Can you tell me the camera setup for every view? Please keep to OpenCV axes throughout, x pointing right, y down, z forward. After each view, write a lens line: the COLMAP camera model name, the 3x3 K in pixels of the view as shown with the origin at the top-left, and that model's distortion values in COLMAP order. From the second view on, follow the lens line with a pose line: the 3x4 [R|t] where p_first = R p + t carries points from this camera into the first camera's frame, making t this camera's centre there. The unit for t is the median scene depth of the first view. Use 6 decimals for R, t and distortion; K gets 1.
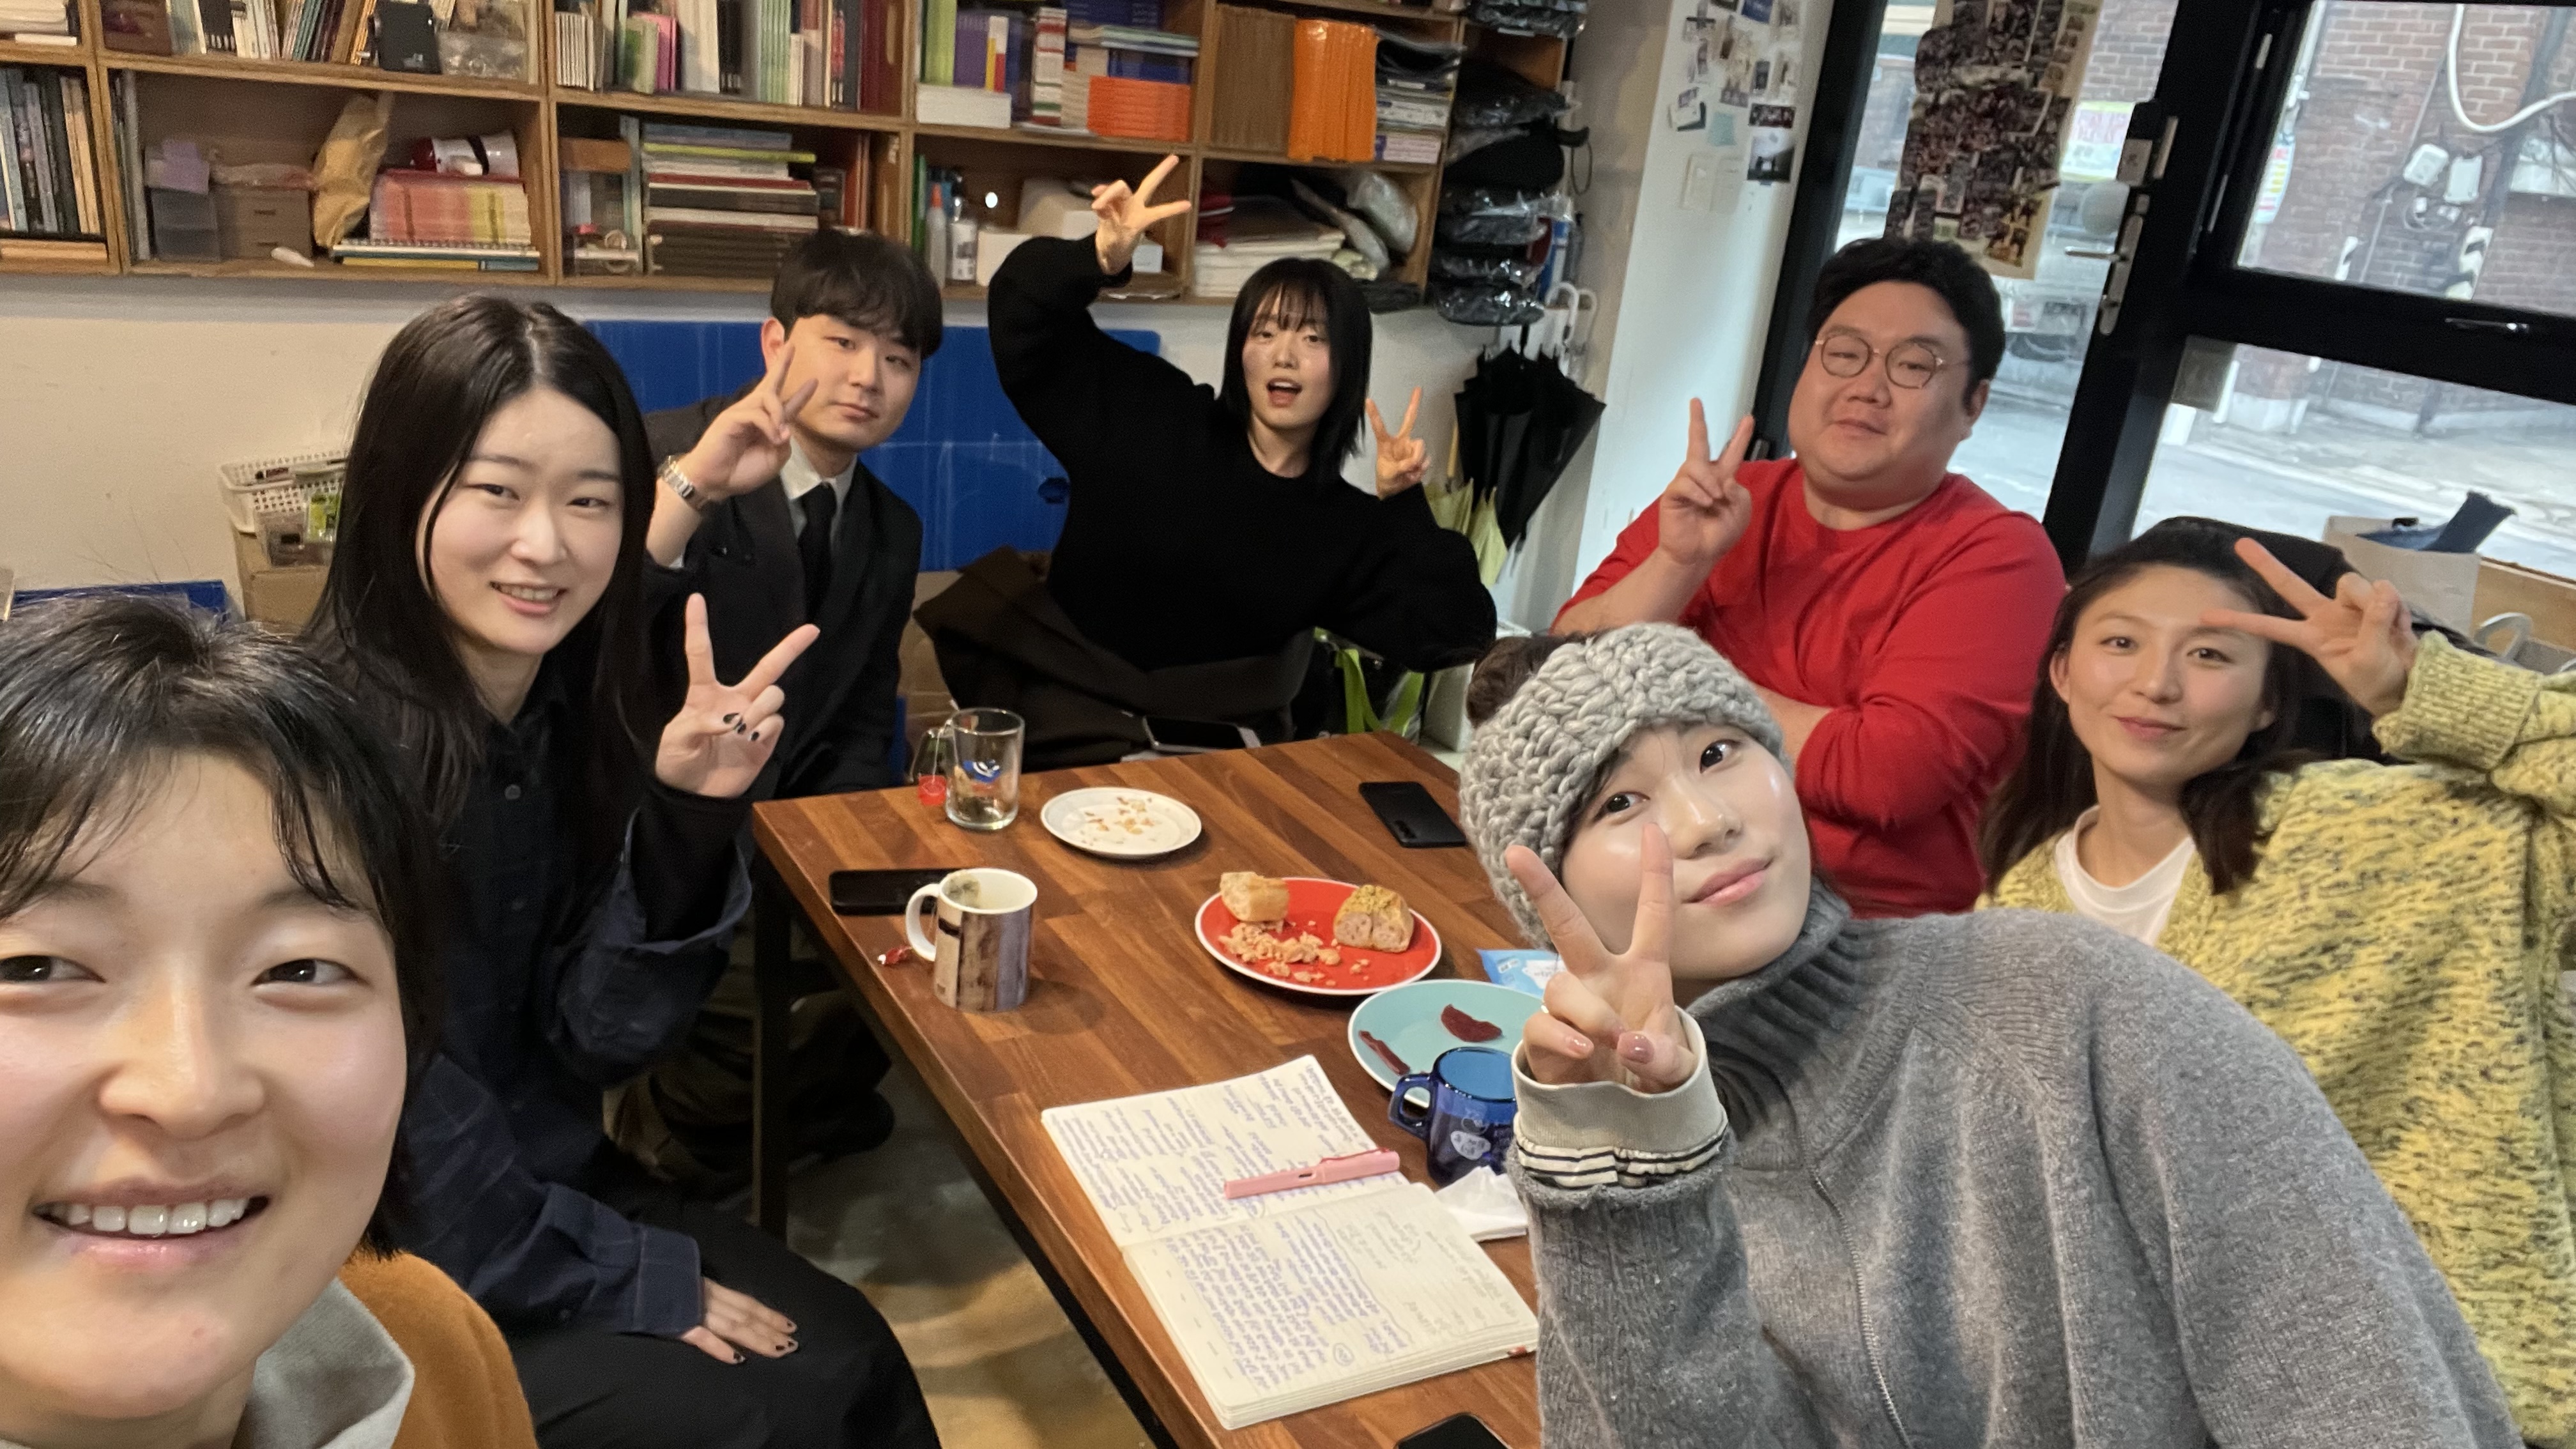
lens RADIAL K [[1753.3, 0, 1288.0], [0, 1753.3, 724.5], [0, 0, 1]] dist [0.067698, -0.070298]
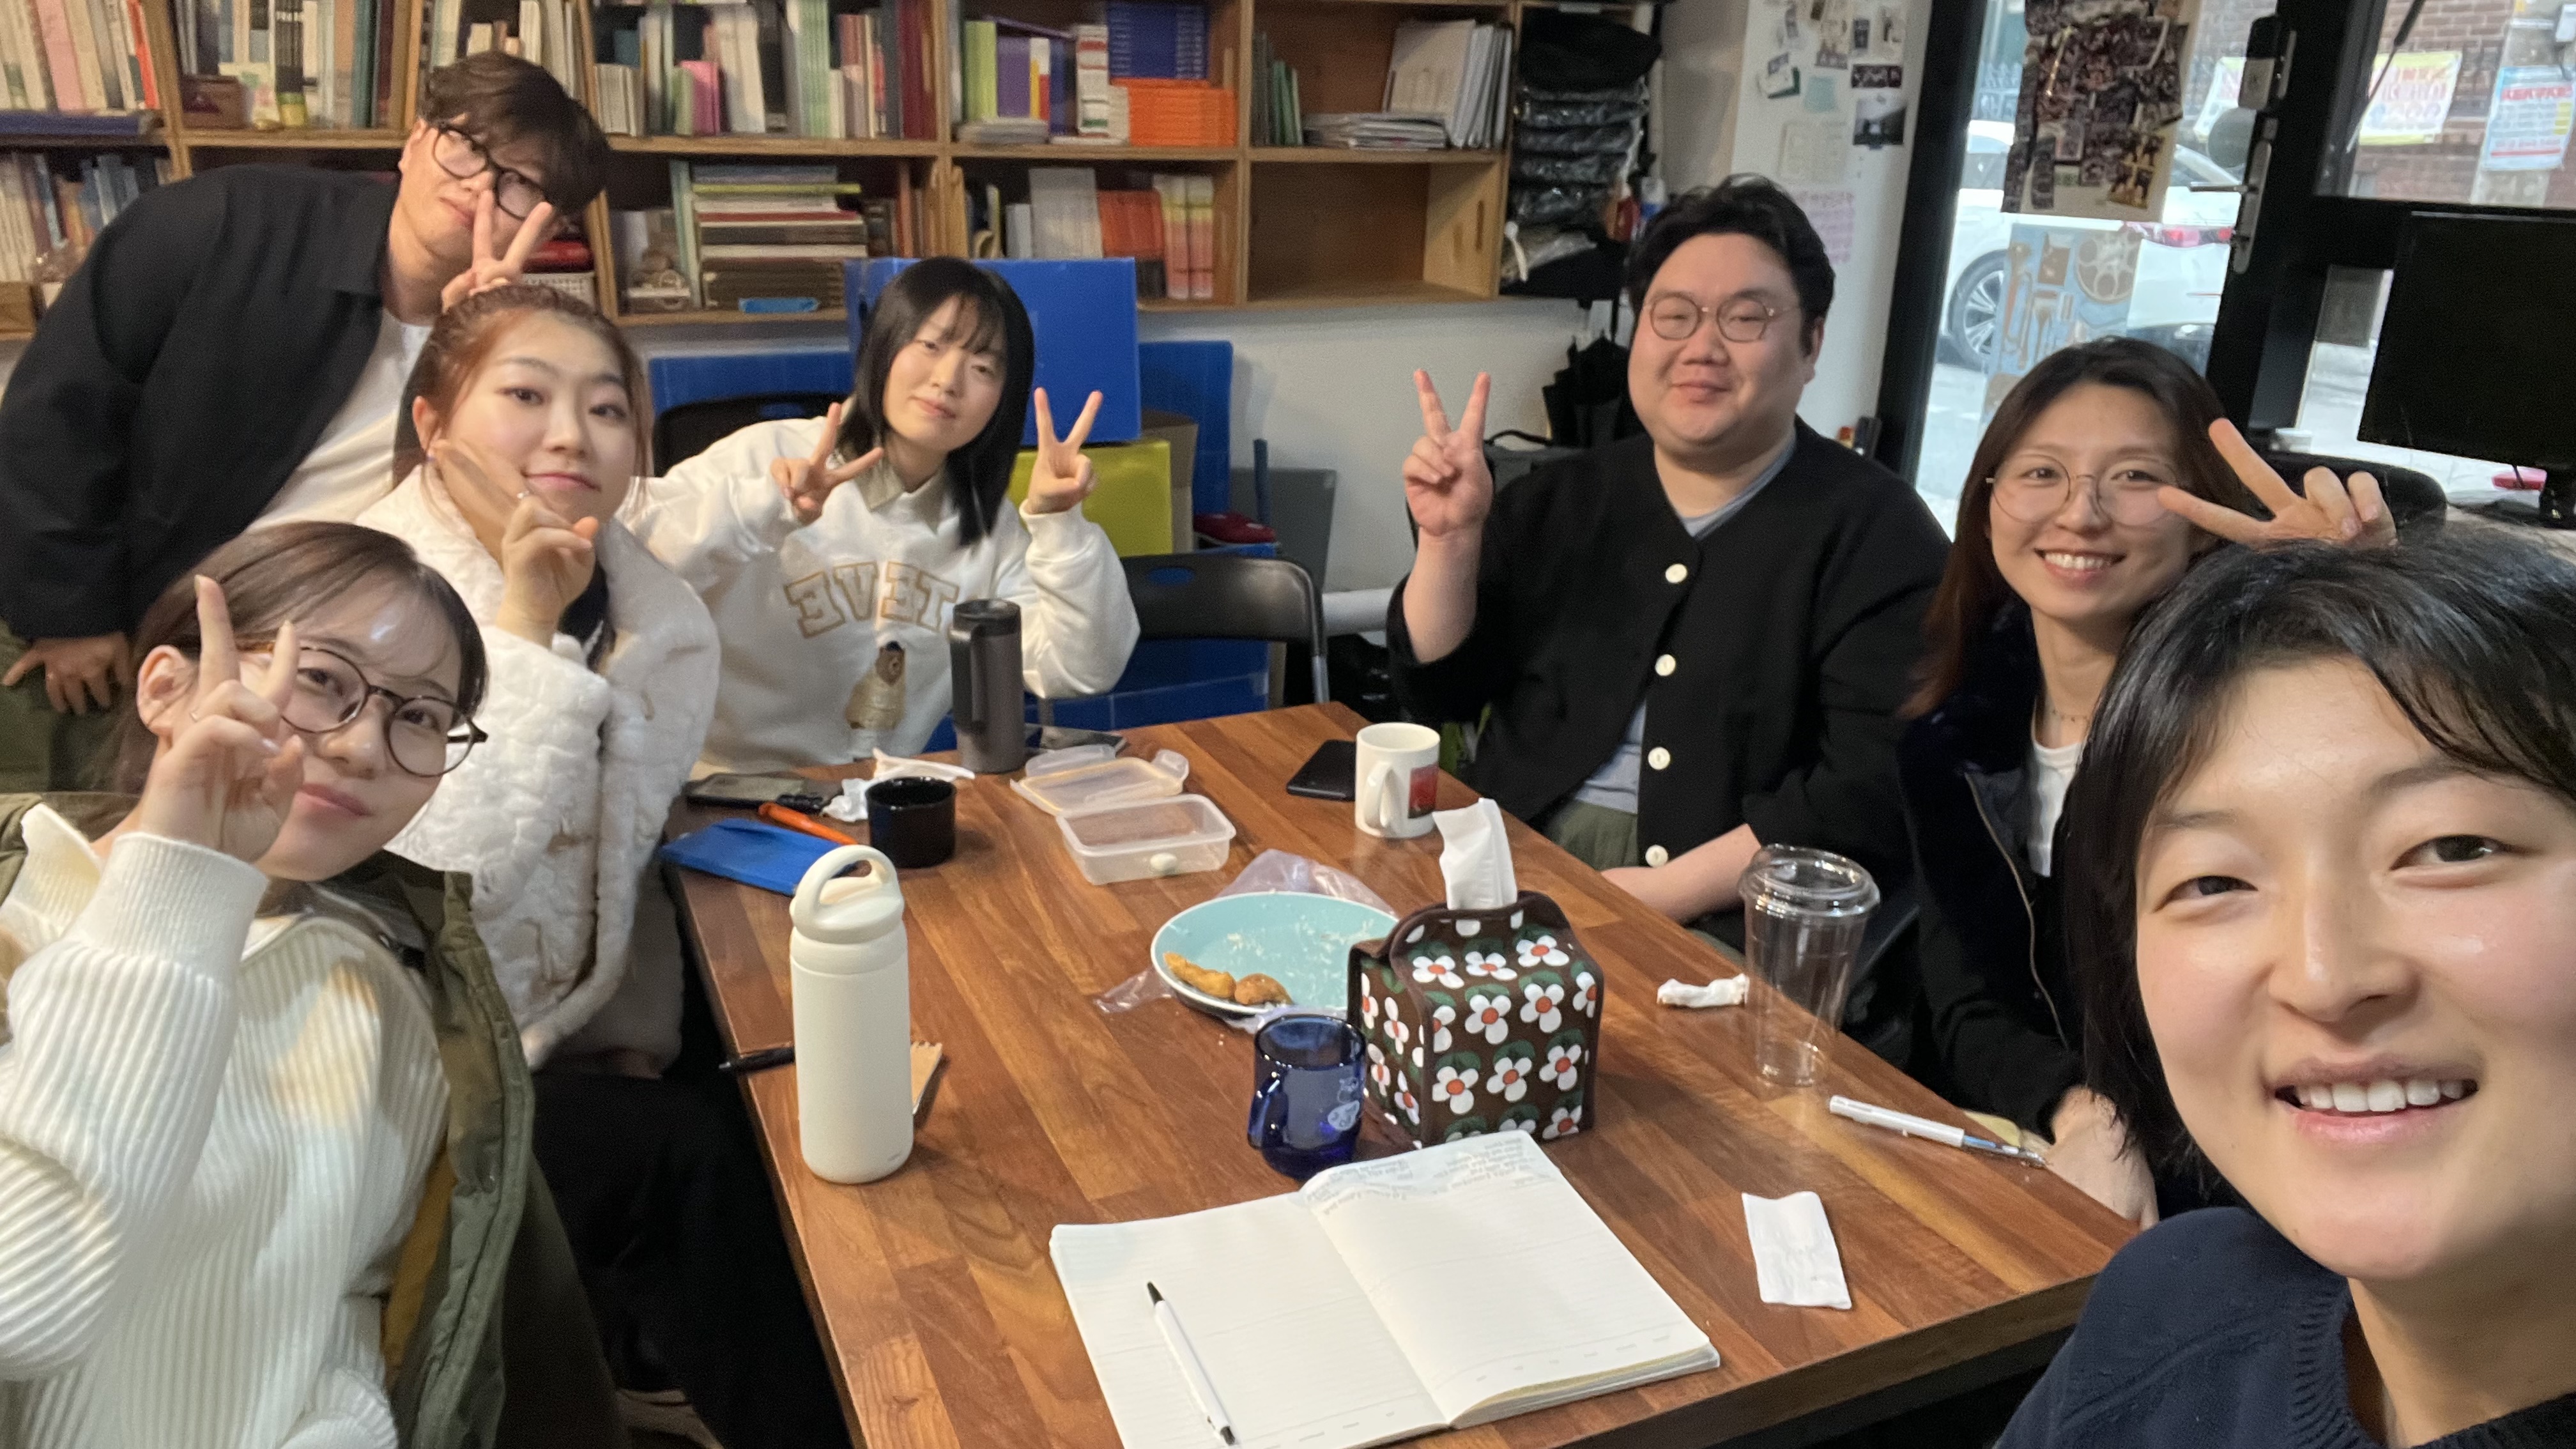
lens RADIAL K [[1753.3, 0, 1288.0], [0, 1753.3, 724.5], [0, 0, 1]] dist [0.067698, -0.070298]
pose [[0.988379, -0.035147, -0.147893, 0.104026], [0.031218, 0.999097, -0.028807, 0.025819], [0.148772, 0.023855, 0.988584, 0.021187]]
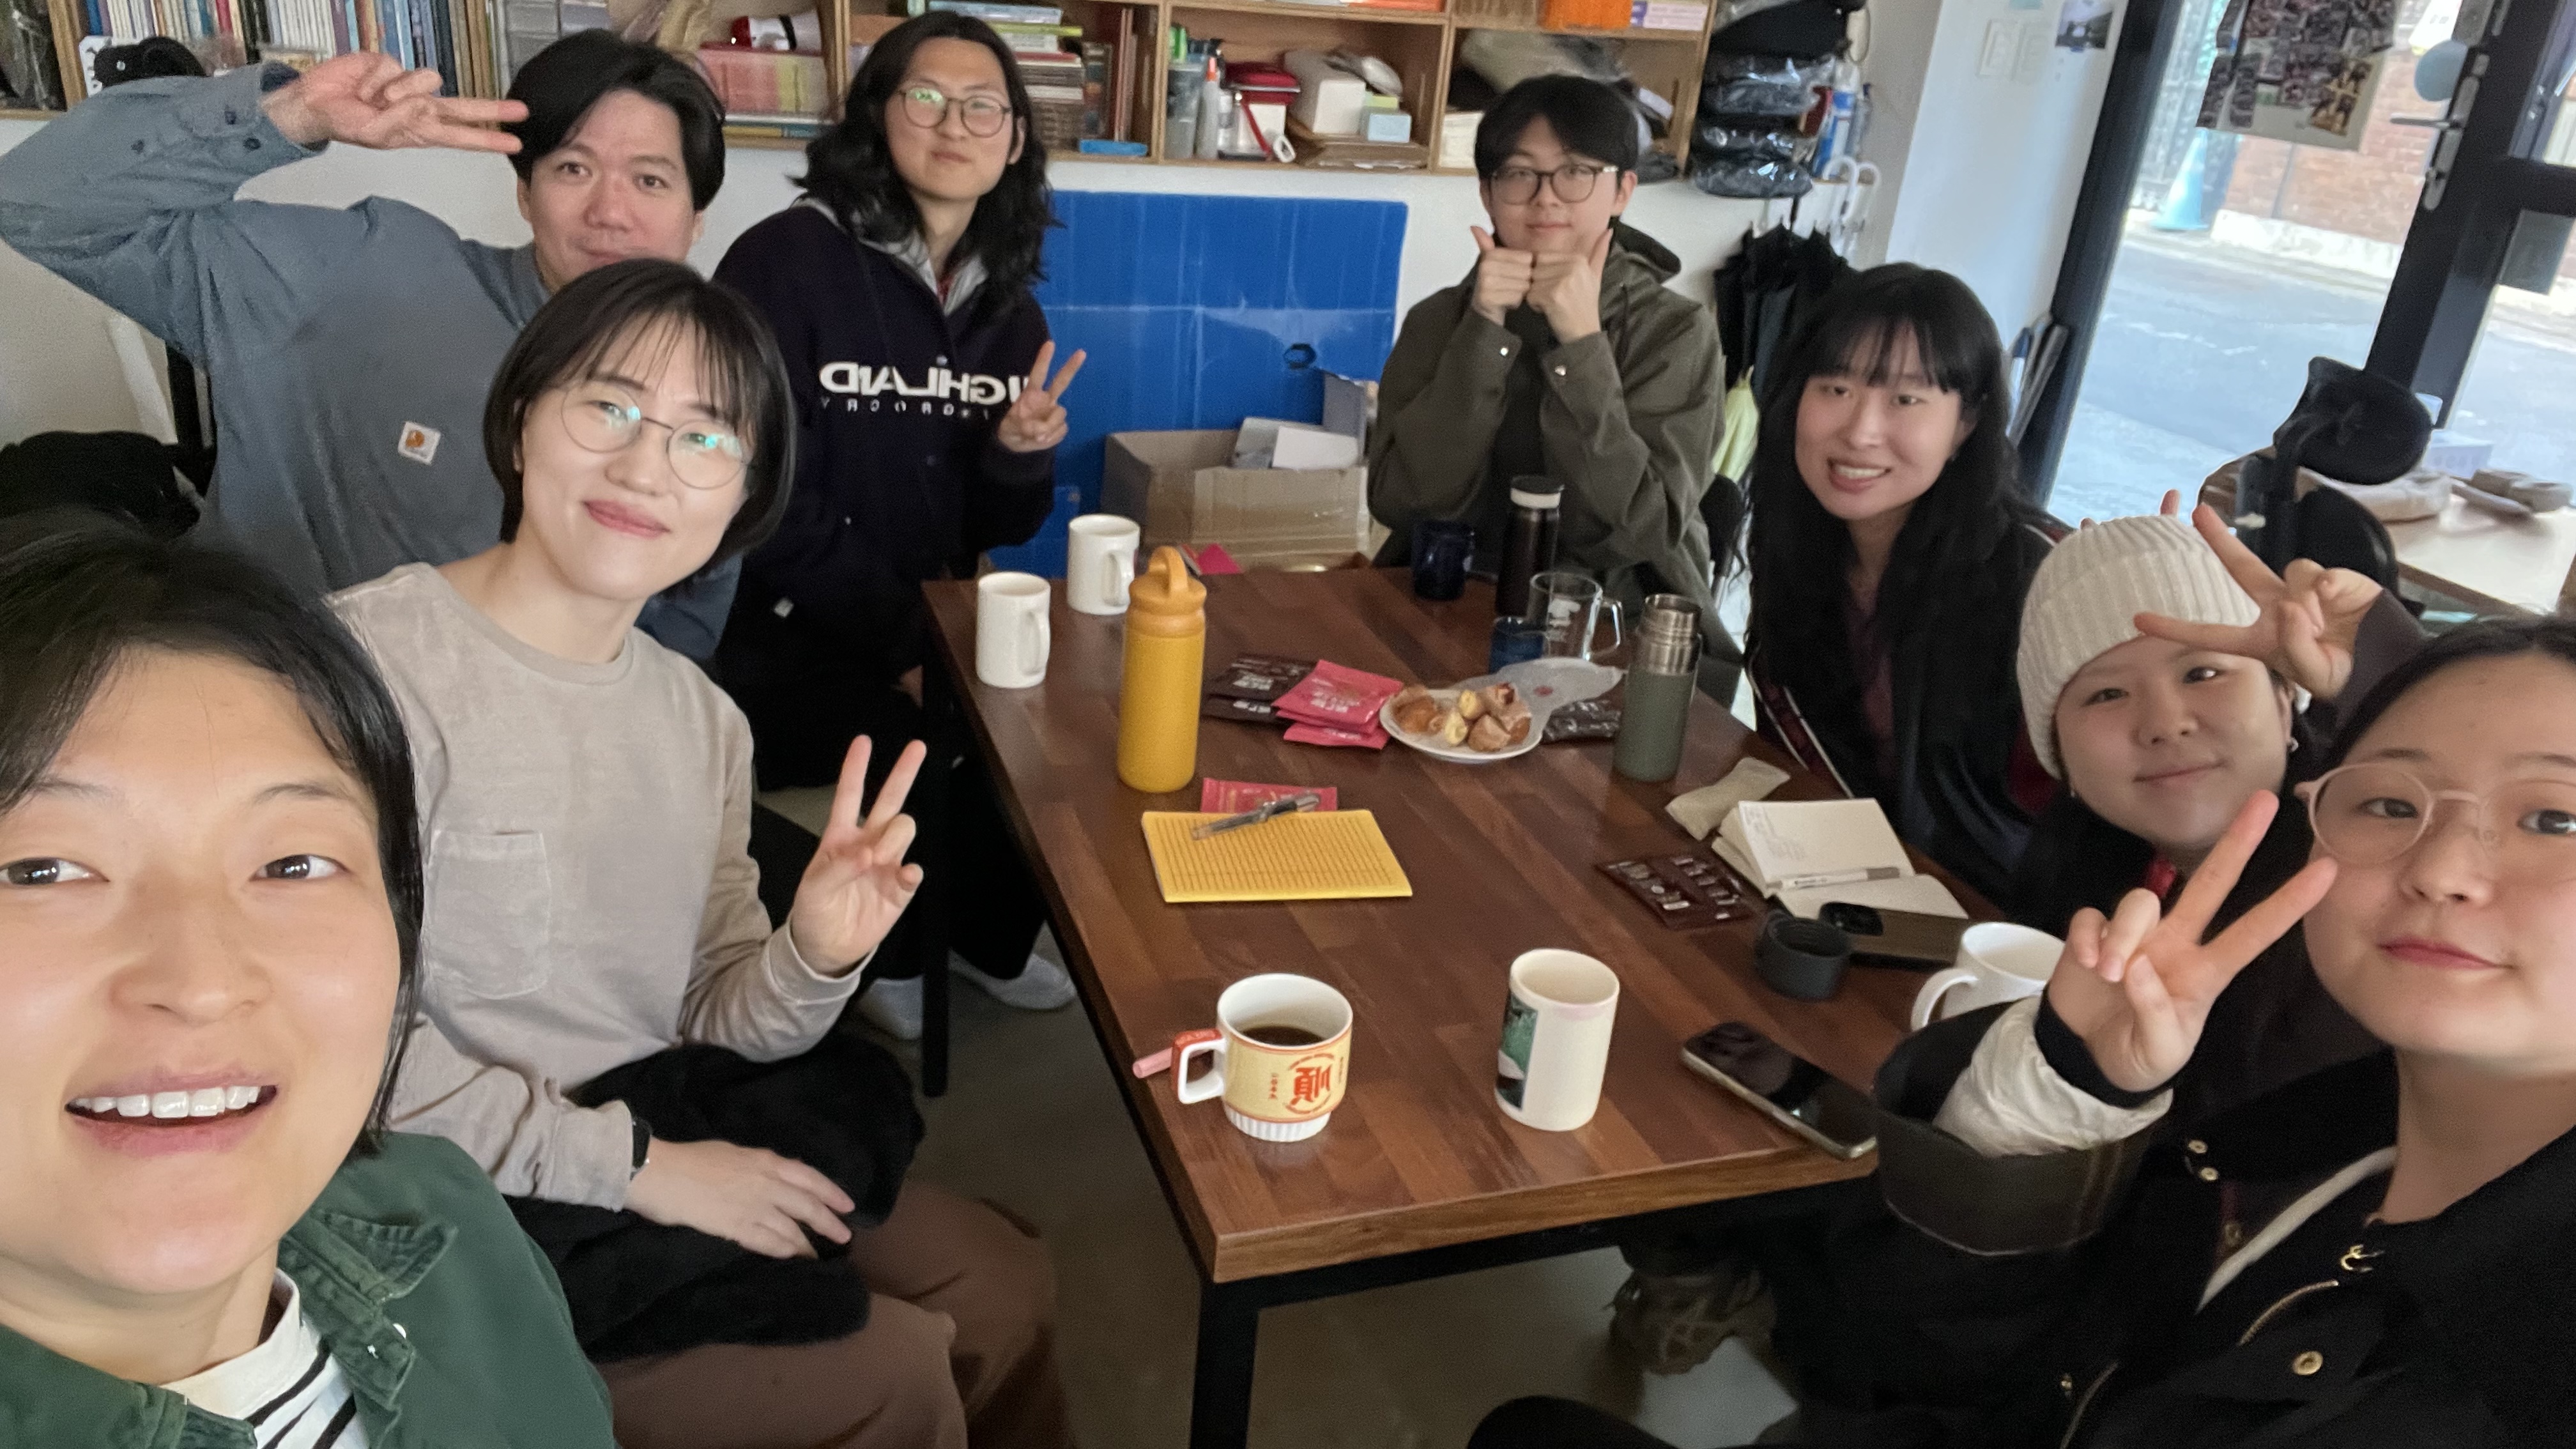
lens RADIAL K [[1778.2, 0, 1292.5], [0, 1778.2, 735.7], [0, 0, 1]] dist [0.061229, -0.061155]
pose [[0.978999, 0.062225, -0.194137, 0.081997], [-0.052433, 0.997099, 0.055183, 0.033547], [0.197008, -0.043845, 0.979421, -0.050638]]
